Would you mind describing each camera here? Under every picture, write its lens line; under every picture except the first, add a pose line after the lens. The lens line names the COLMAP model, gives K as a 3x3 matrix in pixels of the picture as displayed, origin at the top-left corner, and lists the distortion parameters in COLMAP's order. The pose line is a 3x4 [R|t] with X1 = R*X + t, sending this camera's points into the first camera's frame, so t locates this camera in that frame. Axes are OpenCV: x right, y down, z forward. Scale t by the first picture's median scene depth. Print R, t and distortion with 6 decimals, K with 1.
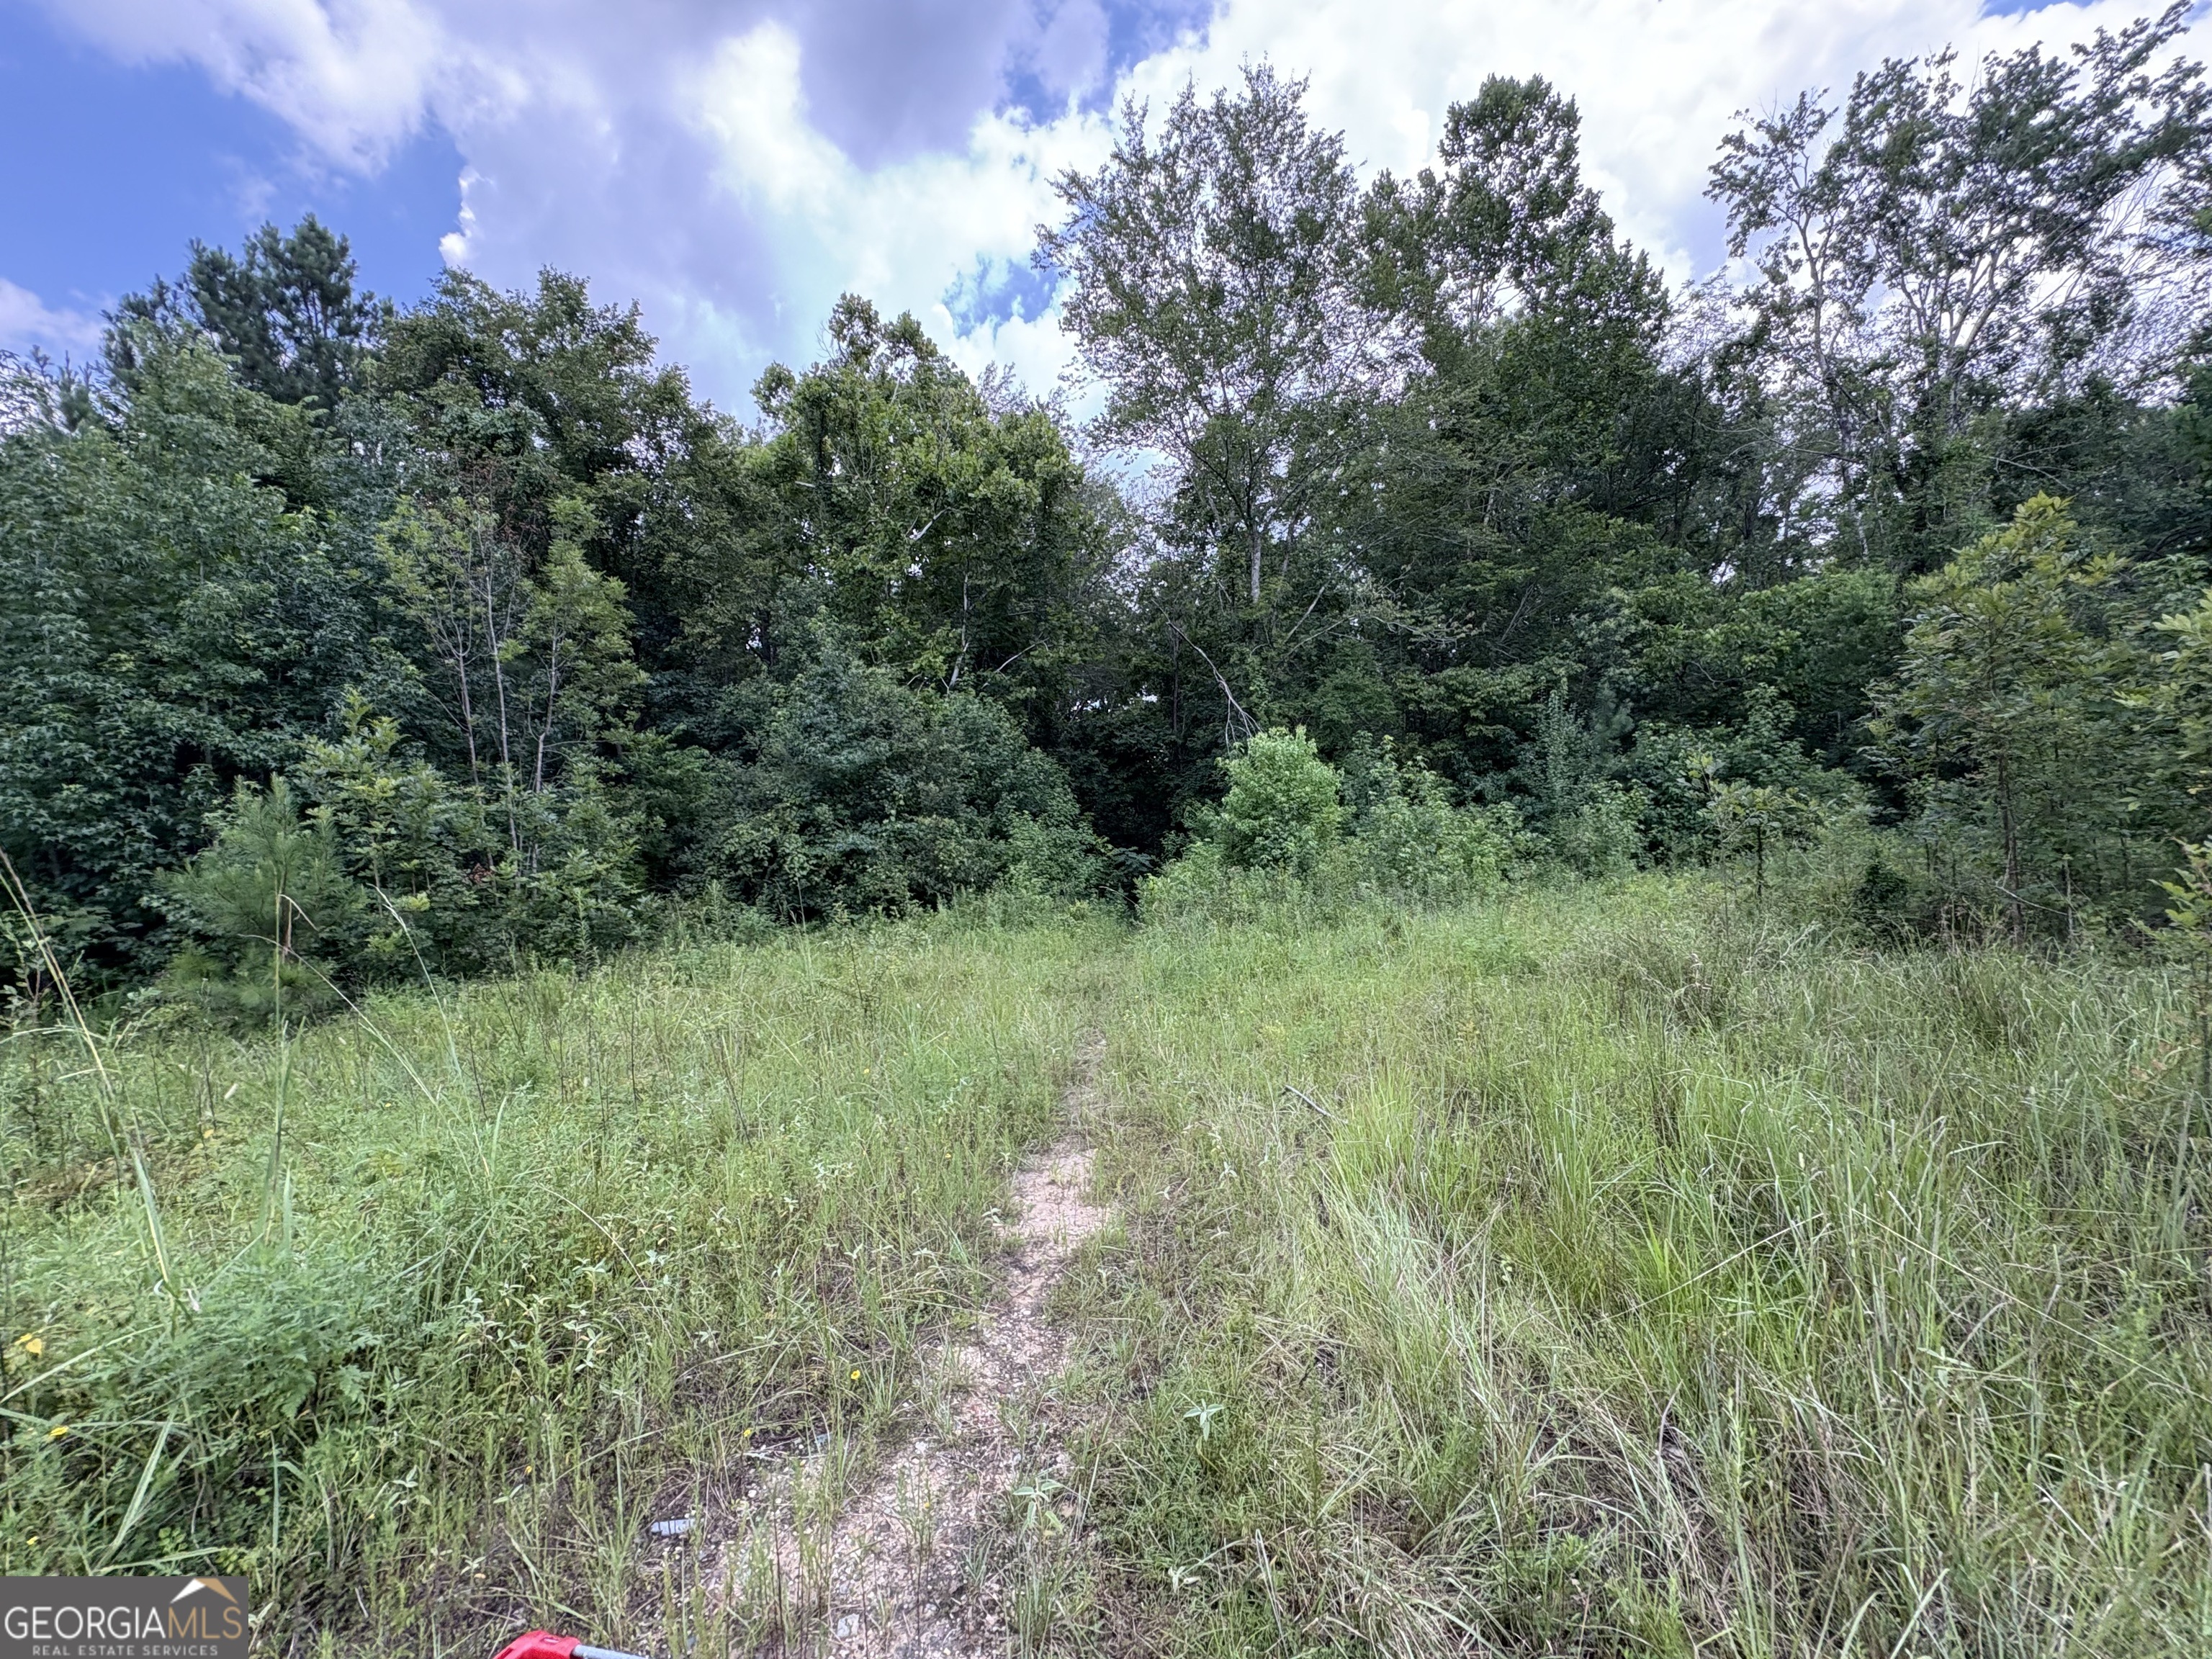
lens RADIAL K [[878.9, 0, 1111.2], [0, 878.9, 823.7], [0, 0, 1]] dist [-0.000733, 0.000706]
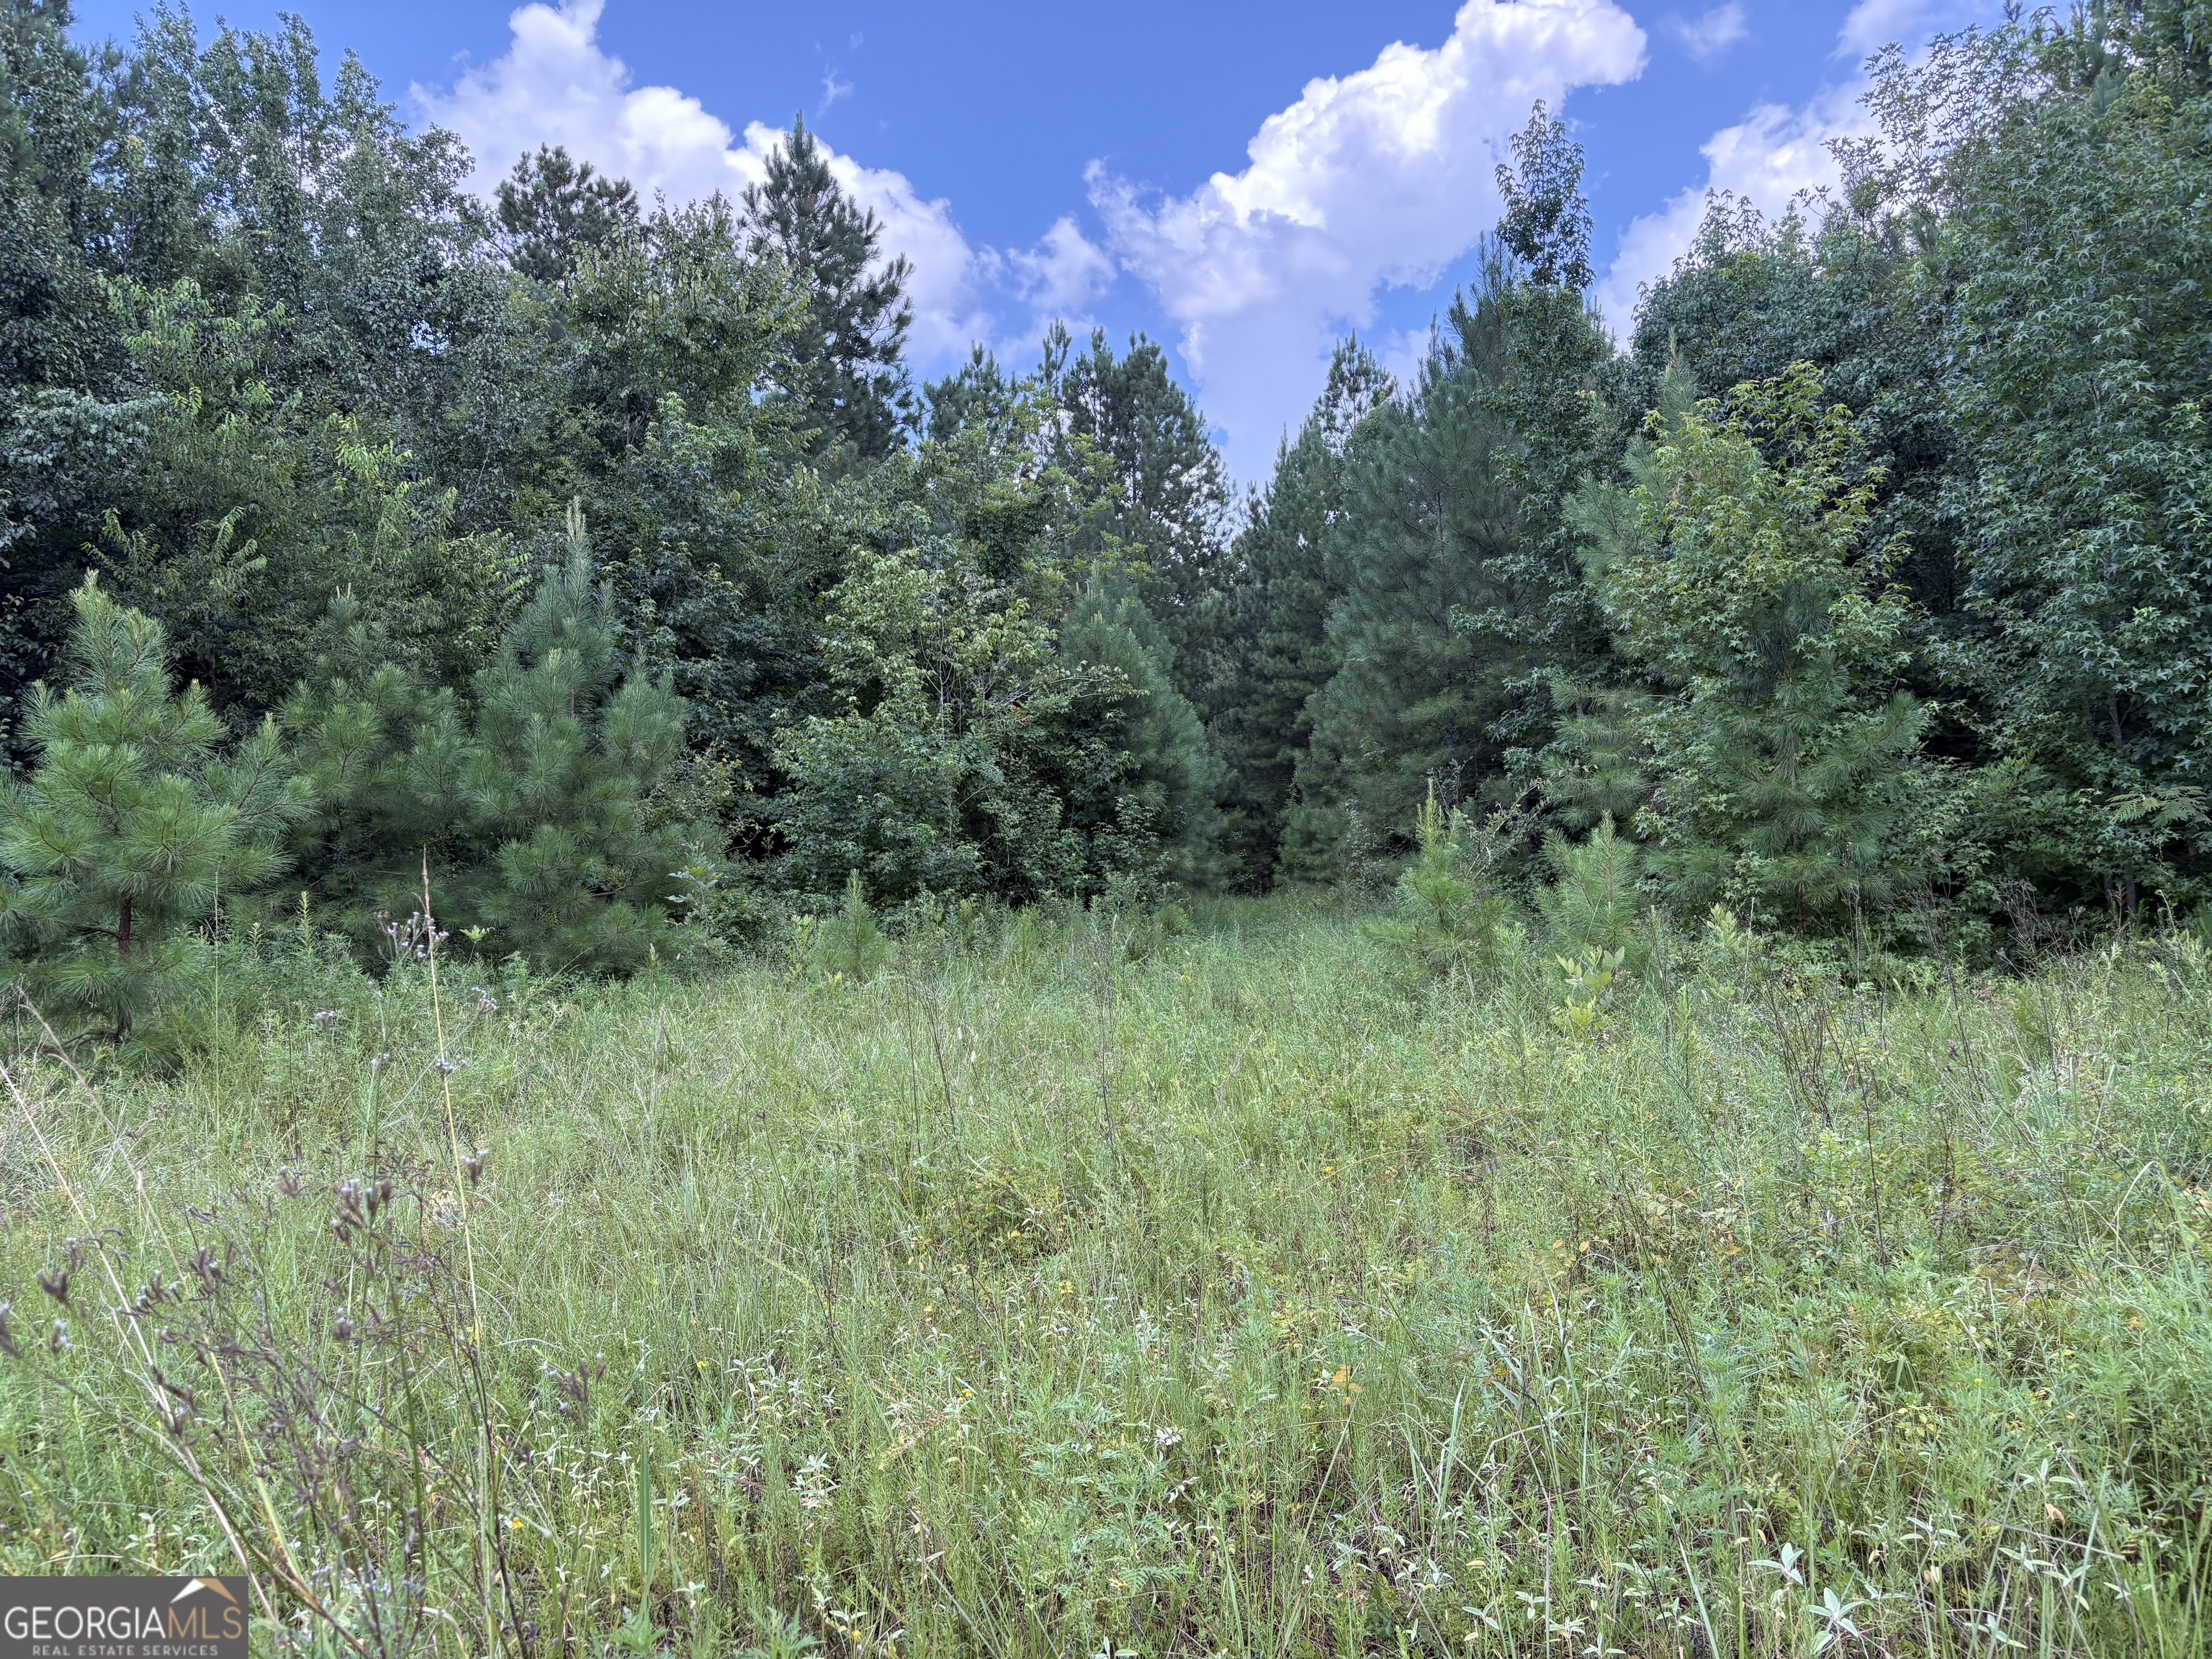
lens RADIAL K [[1666.0, 0, 1115.9], [0, 1666.0, 818.6], [0, 0, 1]] dist [0.049183, -0.050560]
pose [[0.219771, 0.038020, -0.974810, -0.062085], [0.061435, 0.996717, 0.052725, 0.001267], [0.973615, -0.071475, 0.216714, -0.074365]]
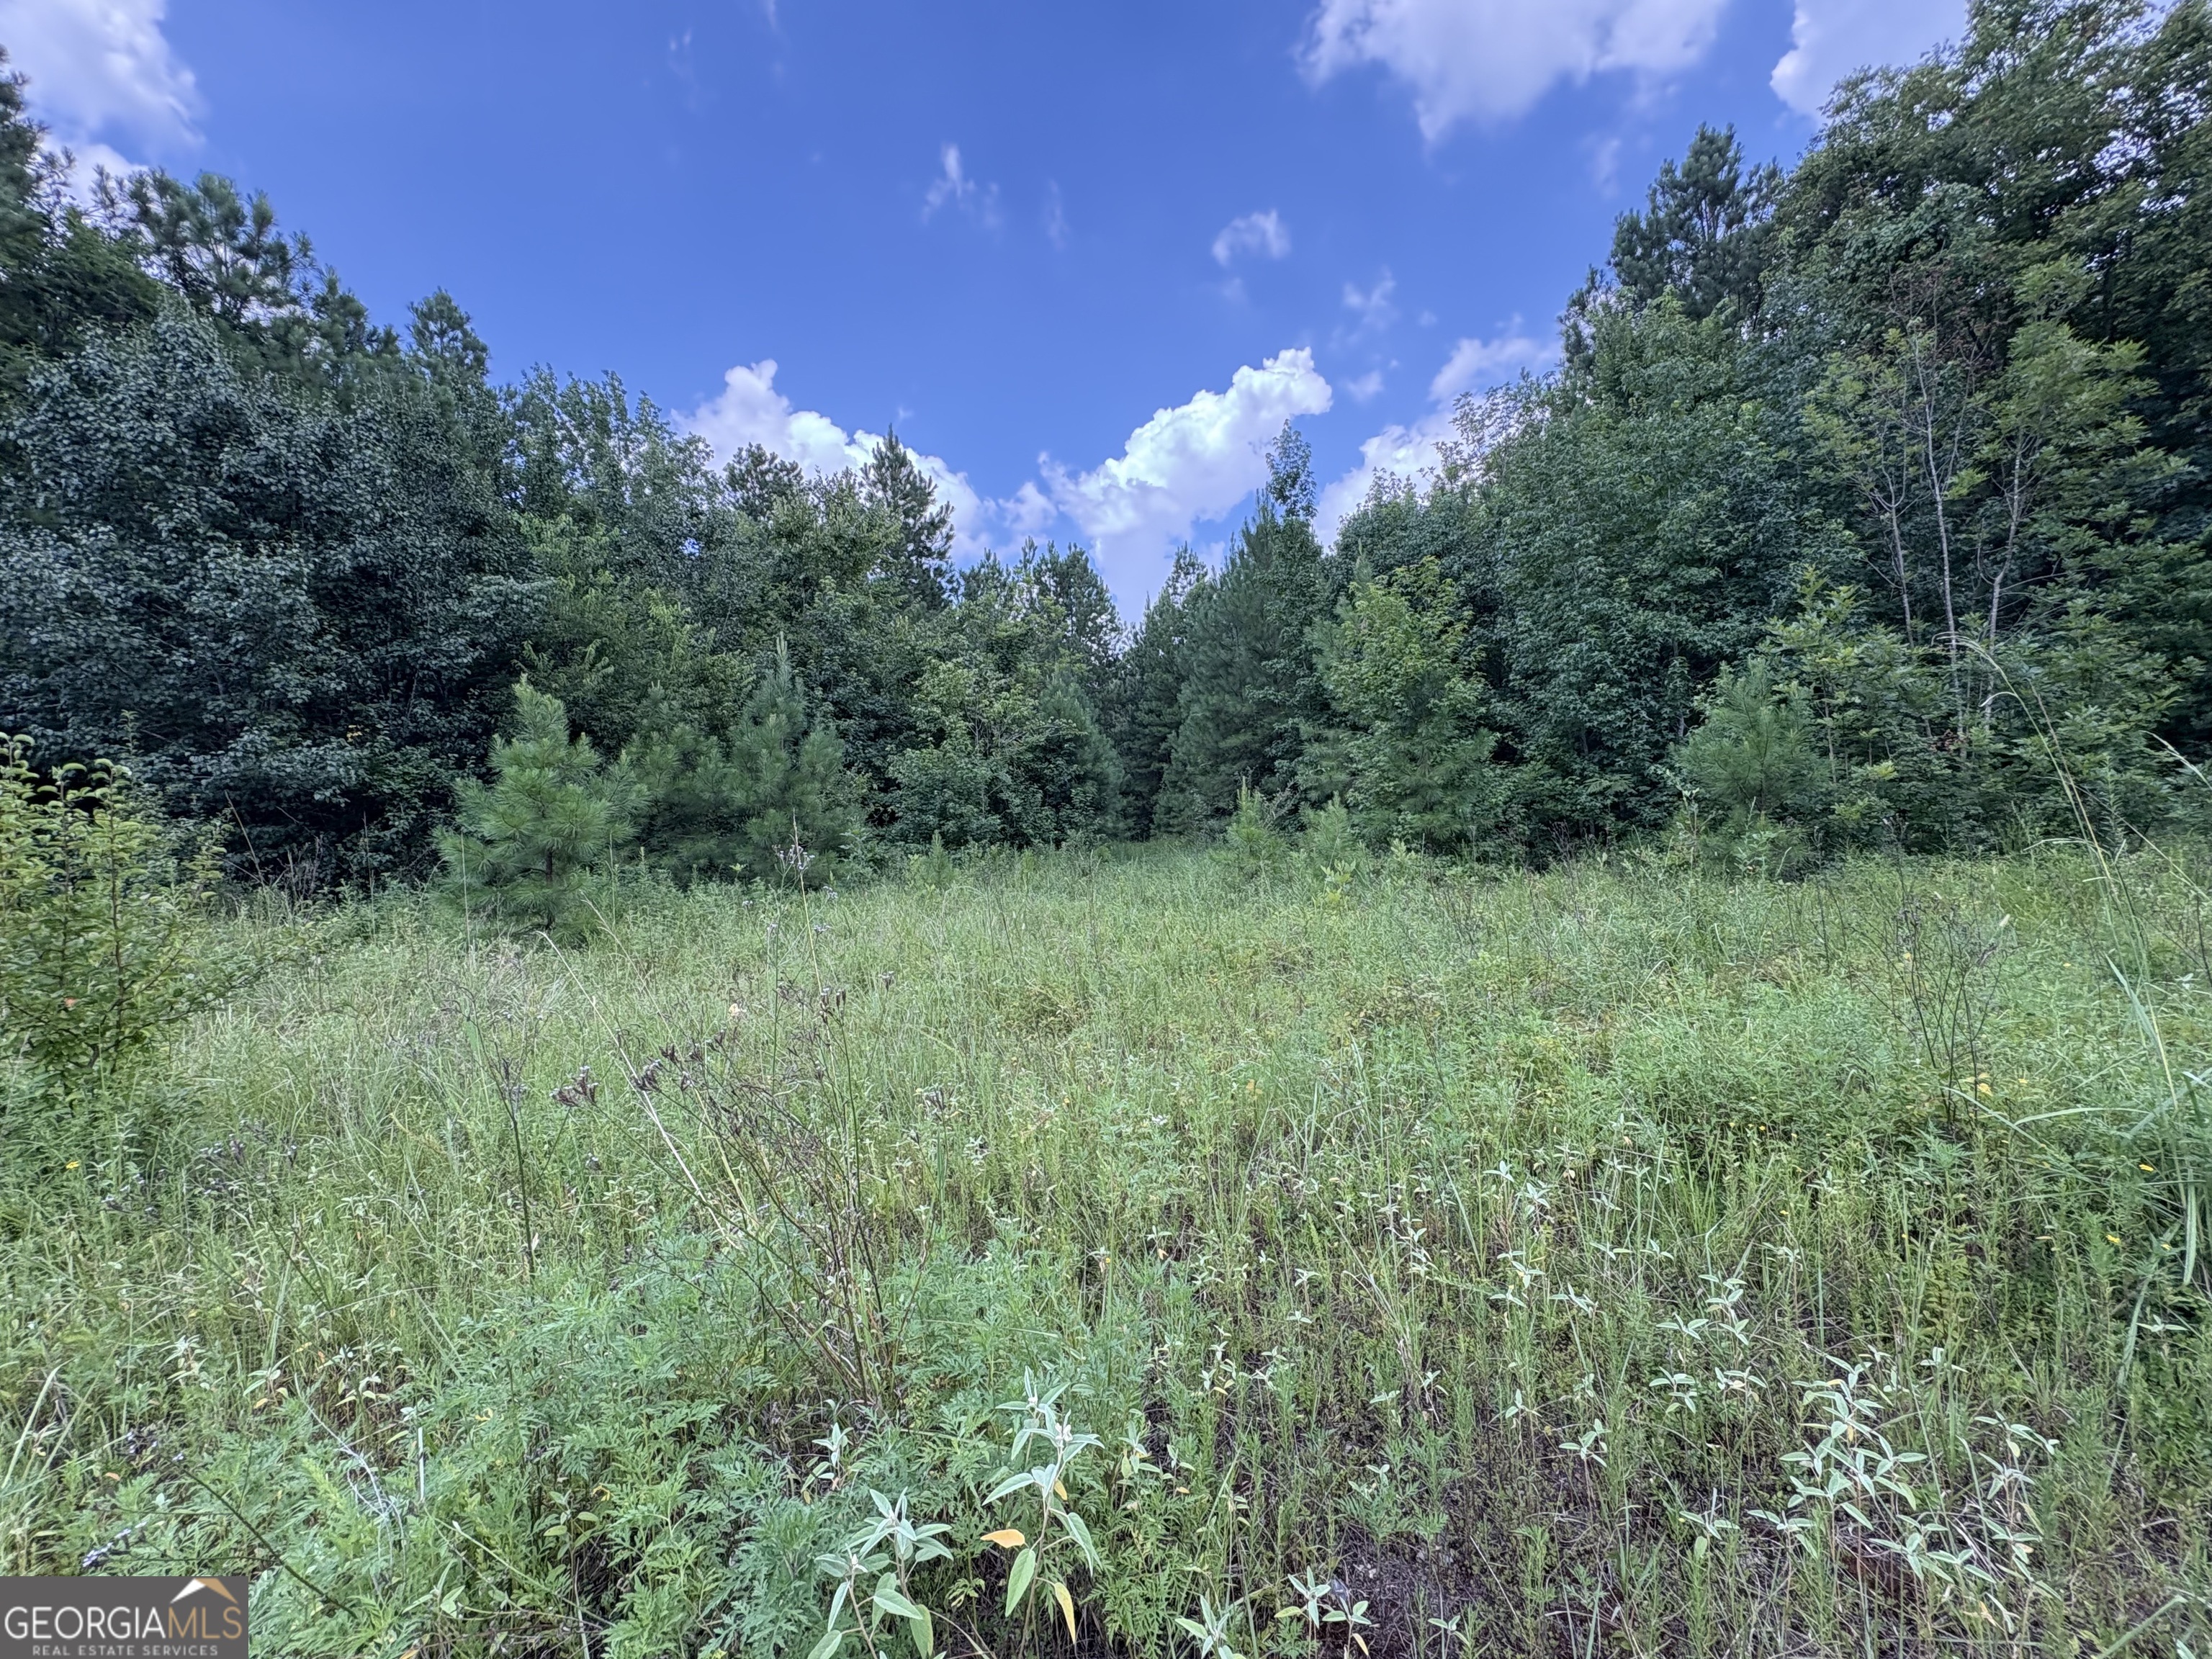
lens RADIAL K [[878.9, 0, 1104.6], [0, 878.9, 828.0], [0, 0, 1]] dist [-0.000733, 0.000706]
pose [[0.270193, 0.062095, -0.960802, -0.073915], [0.075897, 0.993439, 0.085548, 0.002401], [0.959810, -0.096037, 0.263707, -0.097662]]
